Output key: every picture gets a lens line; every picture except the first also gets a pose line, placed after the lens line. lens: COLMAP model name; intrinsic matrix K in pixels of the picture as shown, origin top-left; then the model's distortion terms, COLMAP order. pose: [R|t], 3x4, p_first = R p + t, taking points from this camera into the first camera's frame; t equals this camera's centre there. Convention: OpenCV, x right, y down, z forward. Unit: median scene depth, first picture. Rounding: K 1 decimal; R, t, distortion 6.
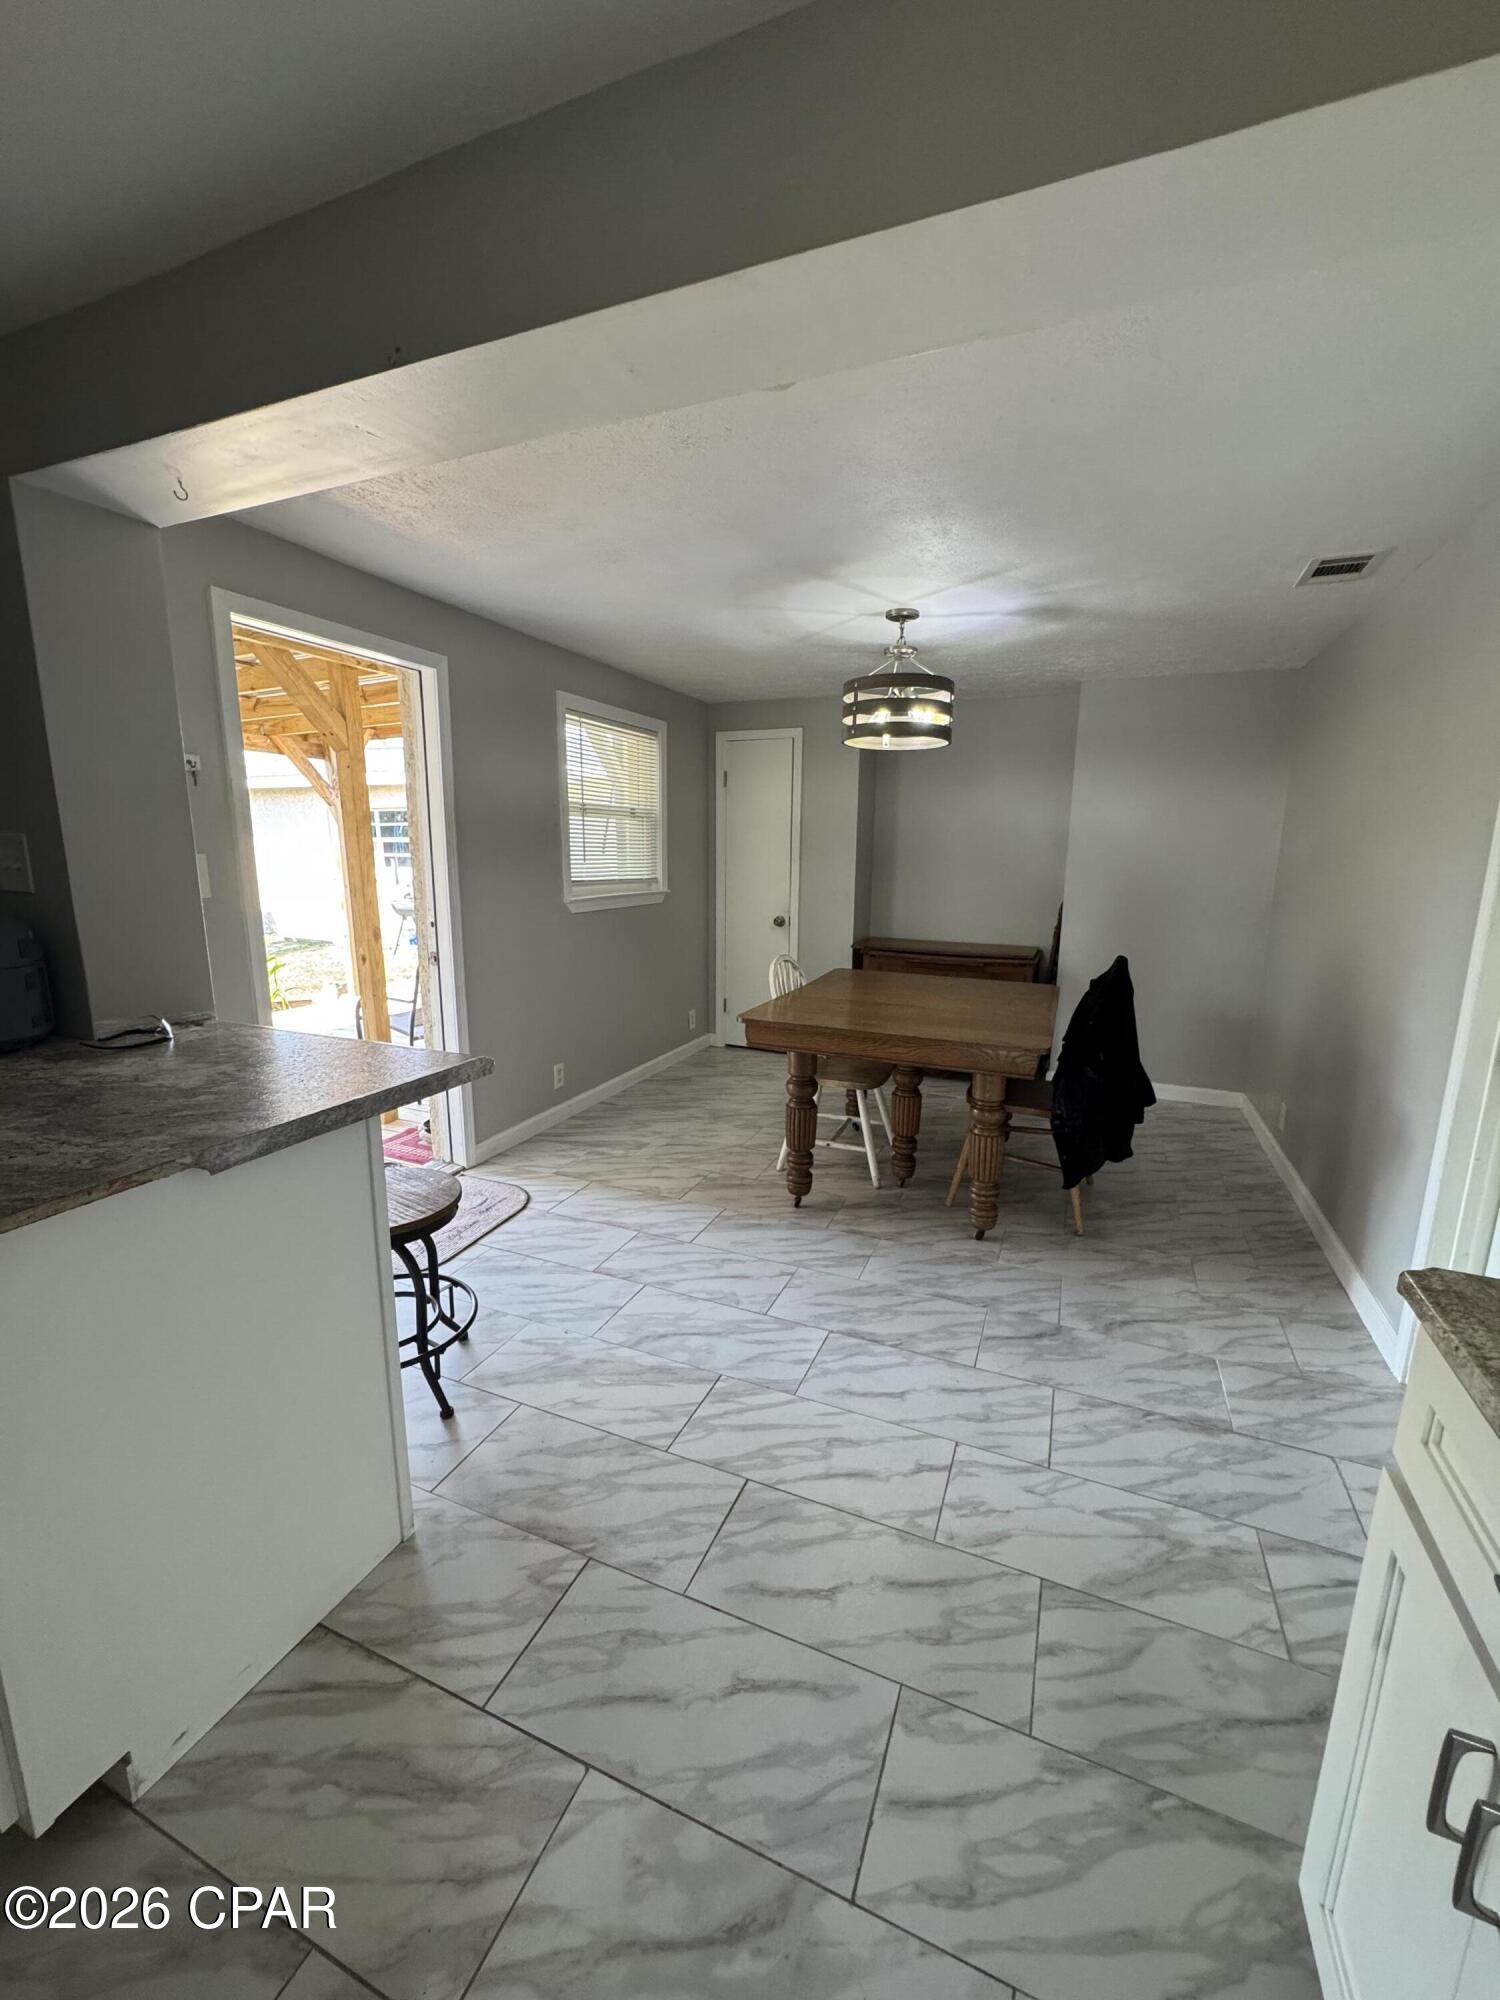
lens RADIAL K [[791.2, 0, 750.0], [0, 791.2, 1007.3], [0, 0, 1]] dist [-0.005426, 0.000356]
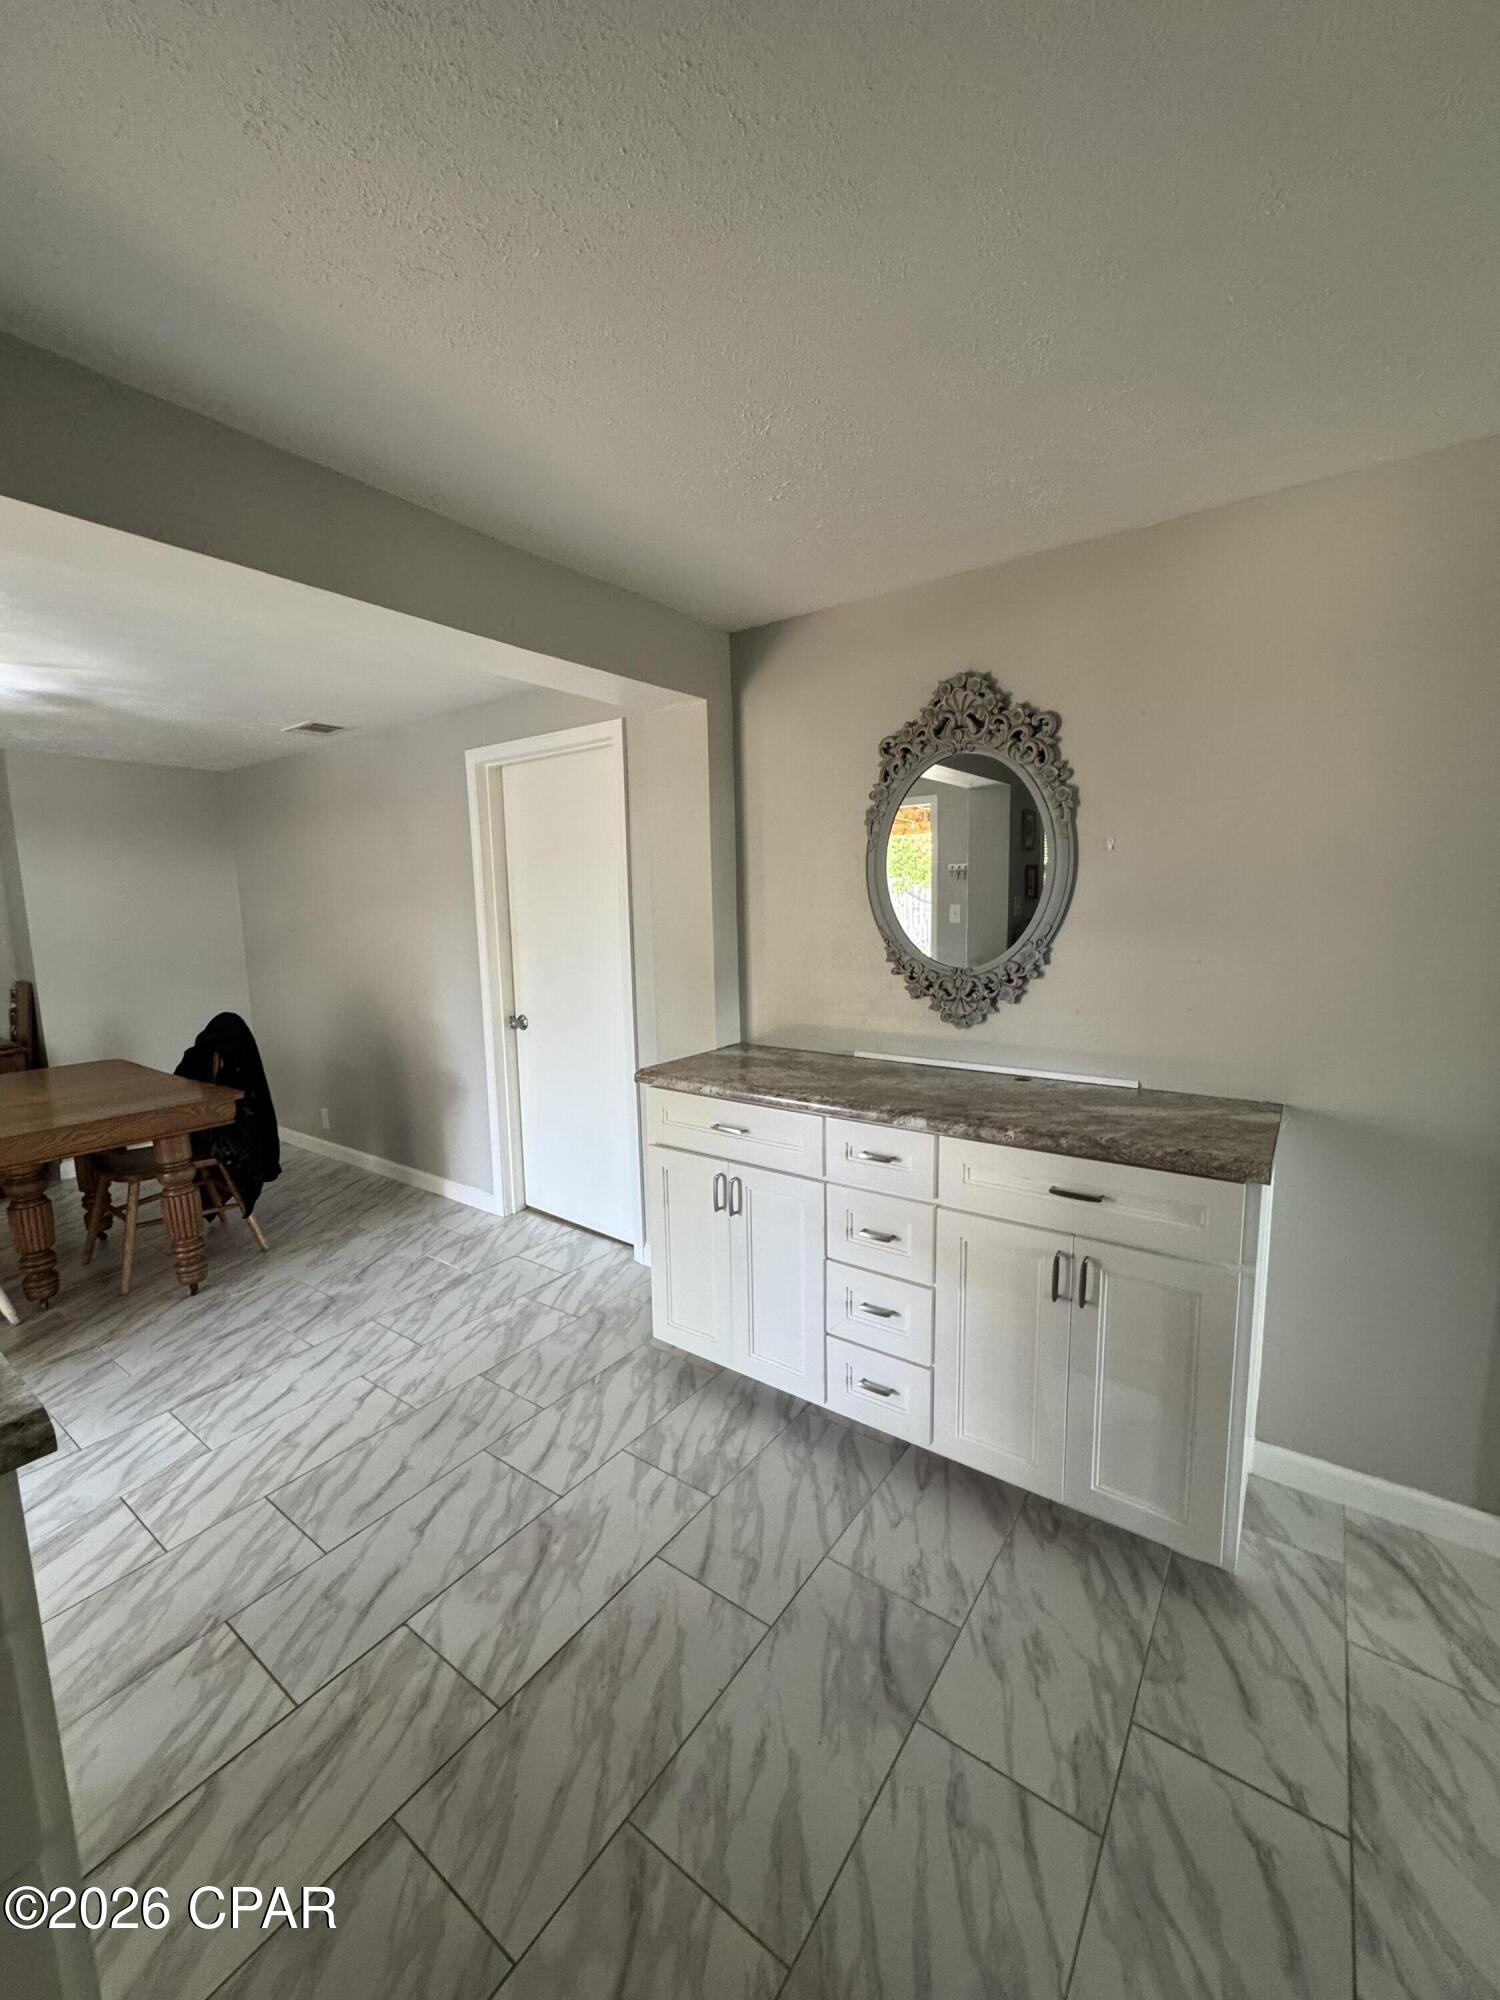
lens RADIAL K [[791.2, 0, 750.4], [0, 791.2, 1006.3], [0, 0, 1]] dist [-0.005426, 0.000356]
pose [[0.225299, -0.143985, 0.963591, -0.620244], [0.215392, 0.971909, 0.094867, -0.022049], [-0.950182, 0.186177, 0.249984, -0.039464]]
